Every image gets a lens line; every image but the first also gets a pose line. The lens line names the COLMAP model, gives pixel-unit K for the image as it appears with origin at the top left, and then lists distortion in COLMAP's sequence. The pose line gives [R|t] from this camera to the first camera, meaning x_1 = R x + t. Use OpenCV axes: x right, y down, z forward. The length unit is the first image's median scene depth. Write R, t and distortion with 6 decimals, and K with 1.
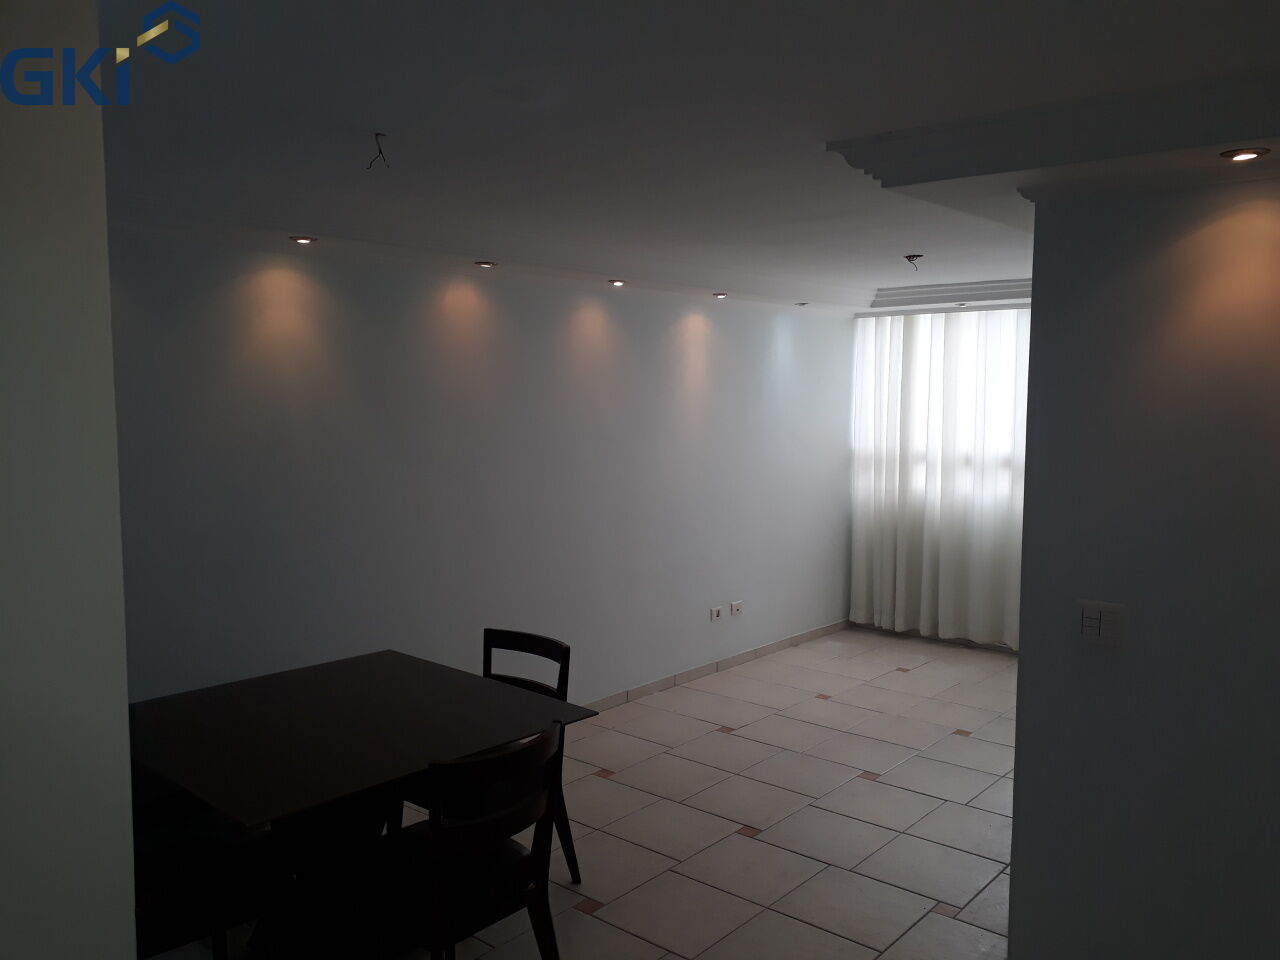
lens RADIAL K [[1010.0, 0, 632.6], [0, 1010.0, 481.7], [0, 0, 1]] dist [0.048409, -0.029250]
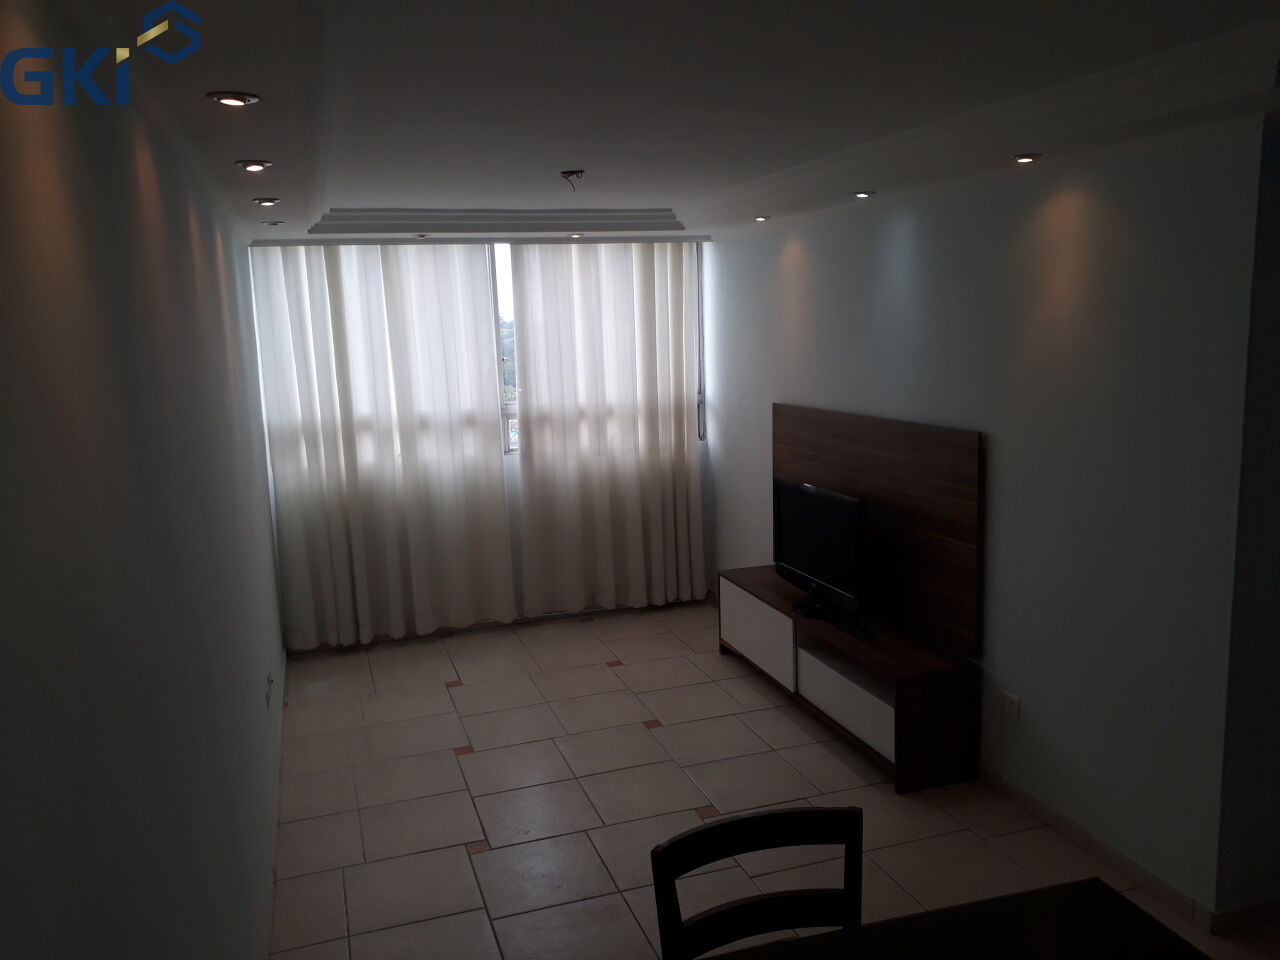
lens RADIAL K [[1010.0, 0, 630.0], [0, 1010.0, 445.9], [0, 0, 1]] dist [0.048409, -0.029250]
pose [[0.512237, -0.131811, 0.848669, -0.300034], [0.116079, 0.989711, 0.083654, -0.050787], [-0.850964, 0.055662, 0.522267, 0.408491]]
